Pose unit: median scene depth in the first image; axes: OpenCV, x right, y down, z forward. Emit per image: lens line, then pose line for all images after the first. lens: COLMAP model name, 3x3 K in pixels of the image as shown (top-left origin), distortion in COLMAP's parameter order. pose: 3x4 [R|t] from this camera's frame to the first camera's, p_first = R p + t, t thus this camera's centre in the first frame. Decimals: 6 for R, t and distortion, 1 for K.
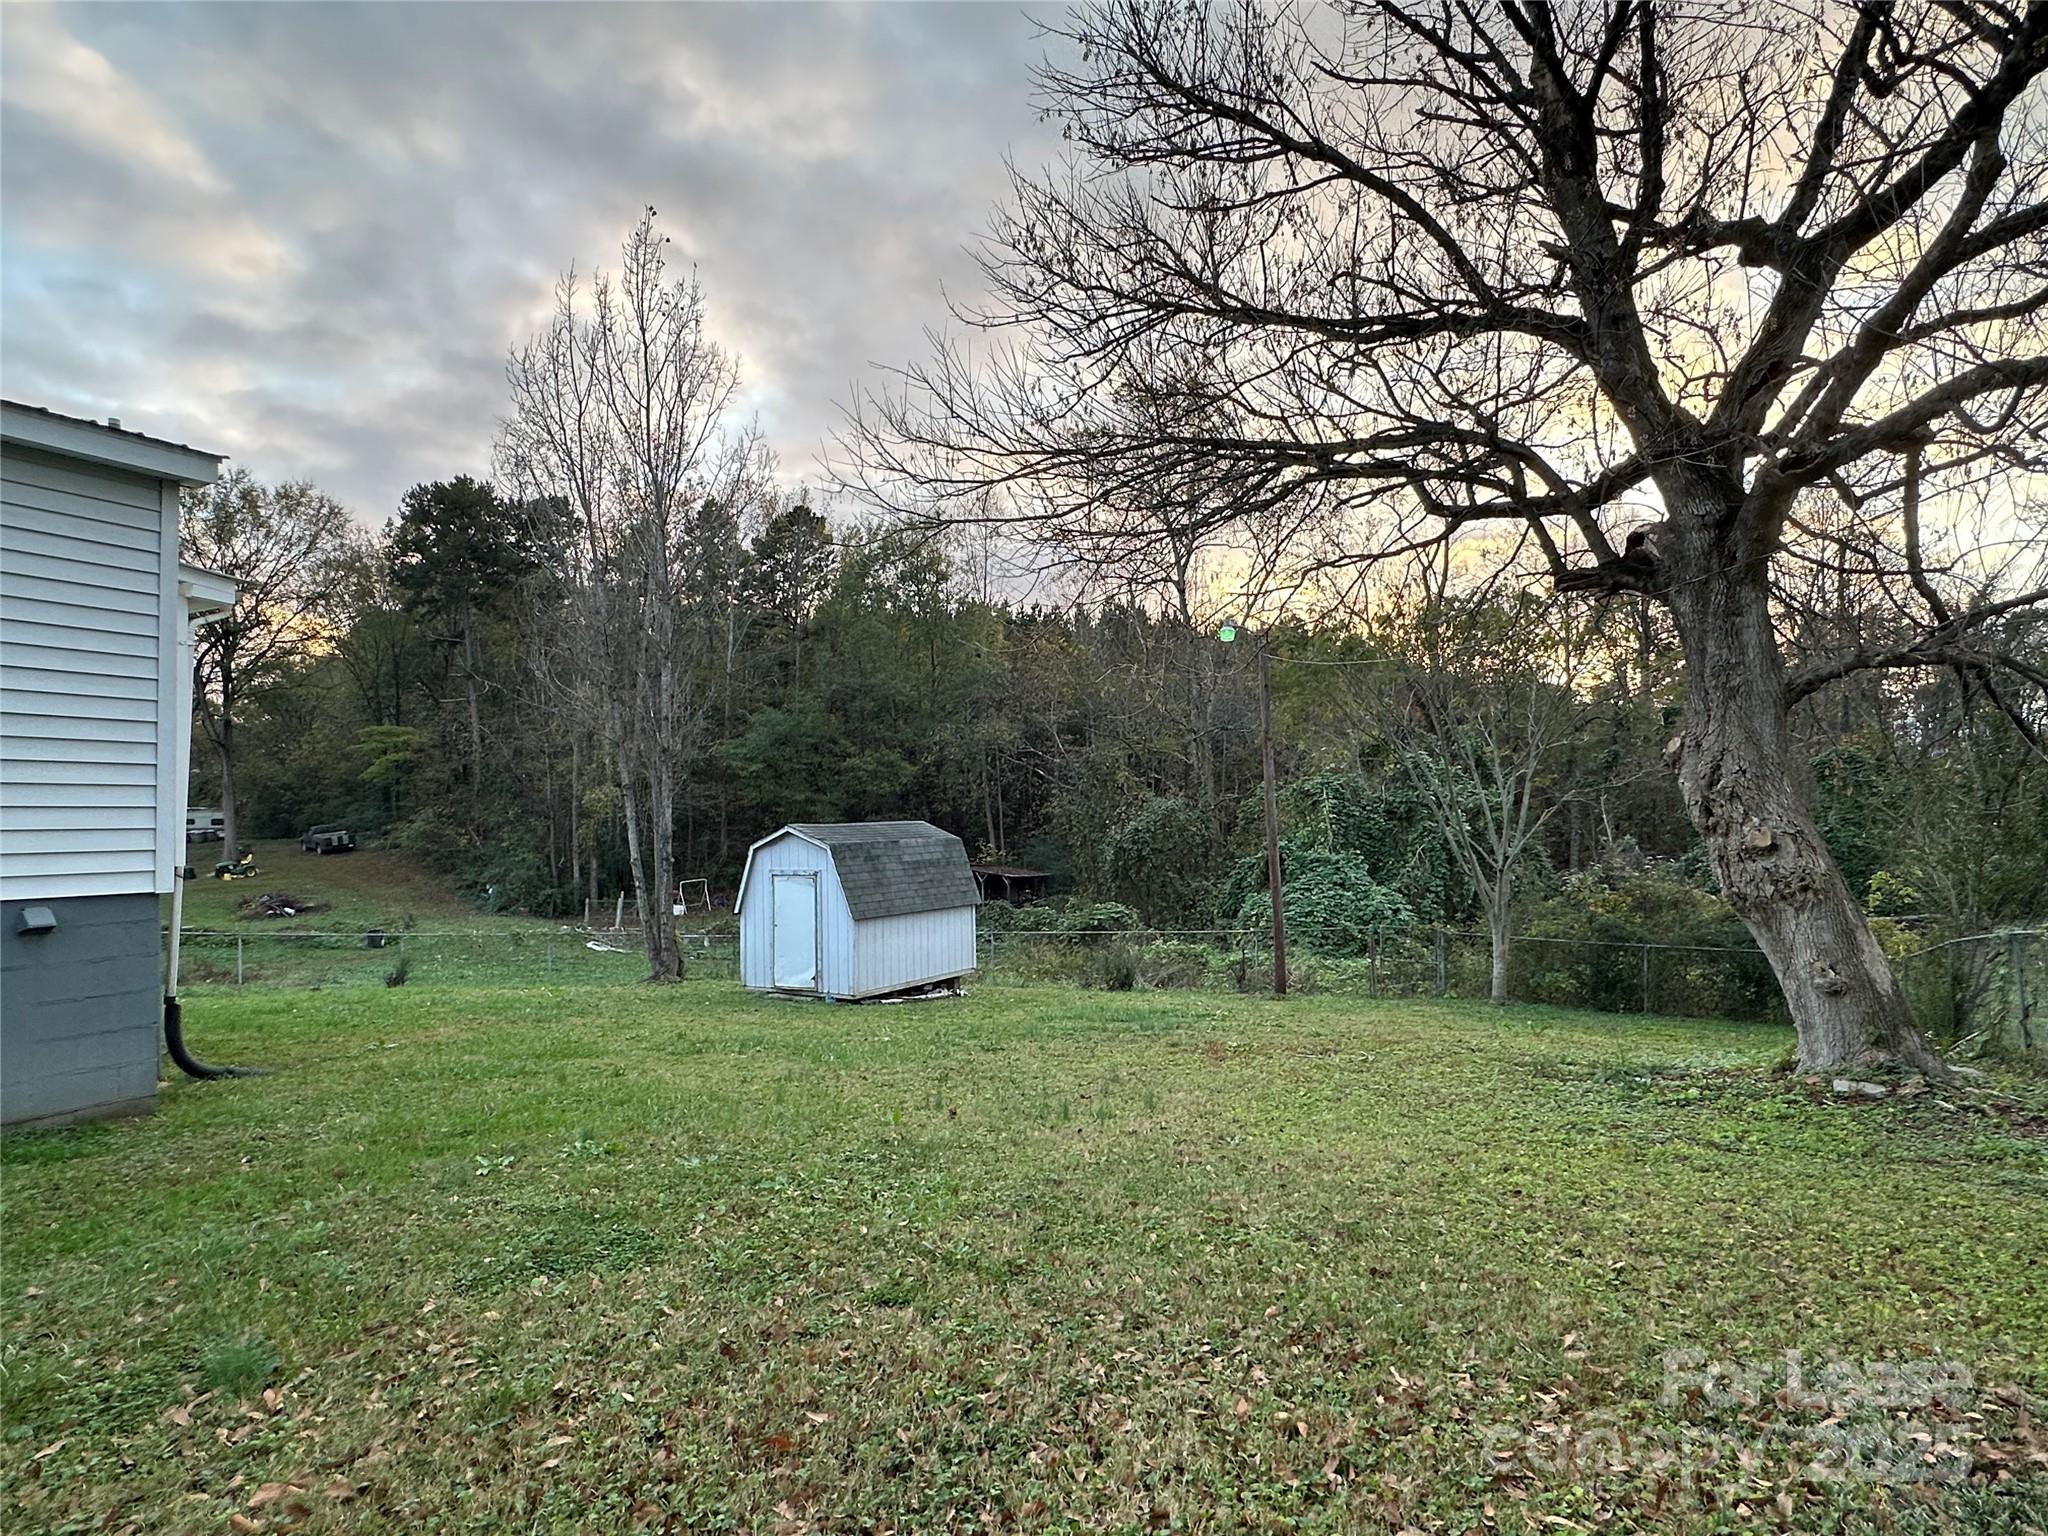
lens RADIAL K [[1134.4, 0, 1024.0], [0, 1134.4, 768.0], [0, 0, 1]] dist [0.000428, -0.001507]
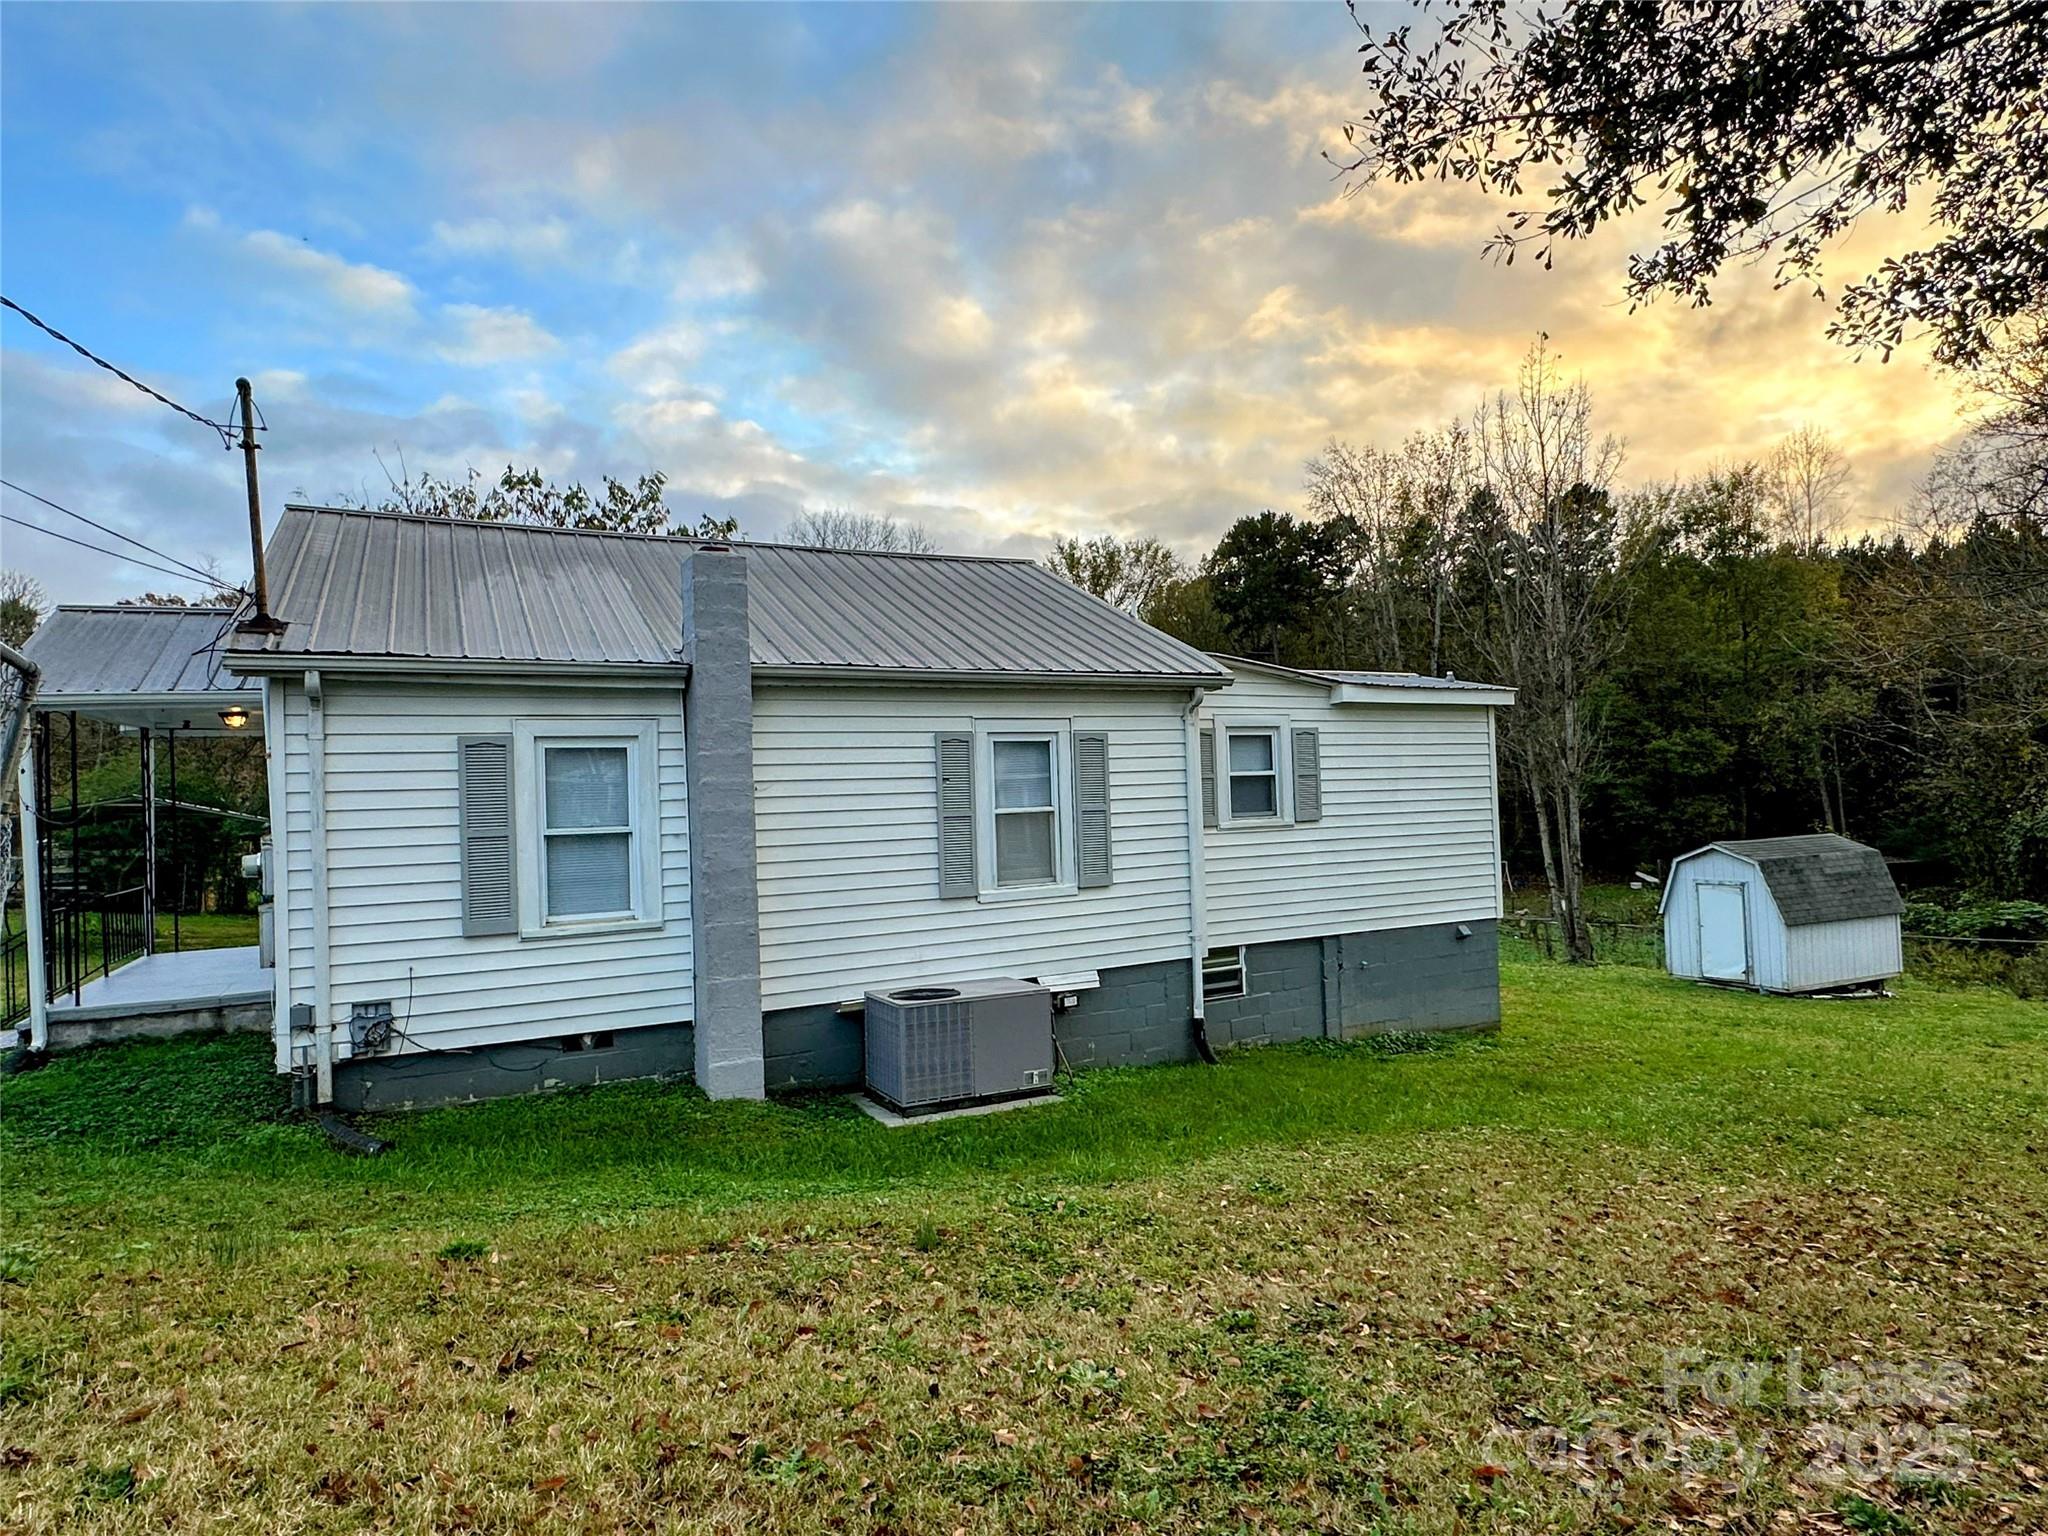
lens RADIAL K [[1134.4, 0, 1024.0], [0, 1134.4, 768.0], [0, 0, 1]] dist [0.000428, -0.001507]
pose [[0.814570, -0.028908, -0.579345, -0.036326], [0.045276, 0.998879, 0.013816, -0.026964], [0.578296, -0.037484, 0.814965, -0.135266]]
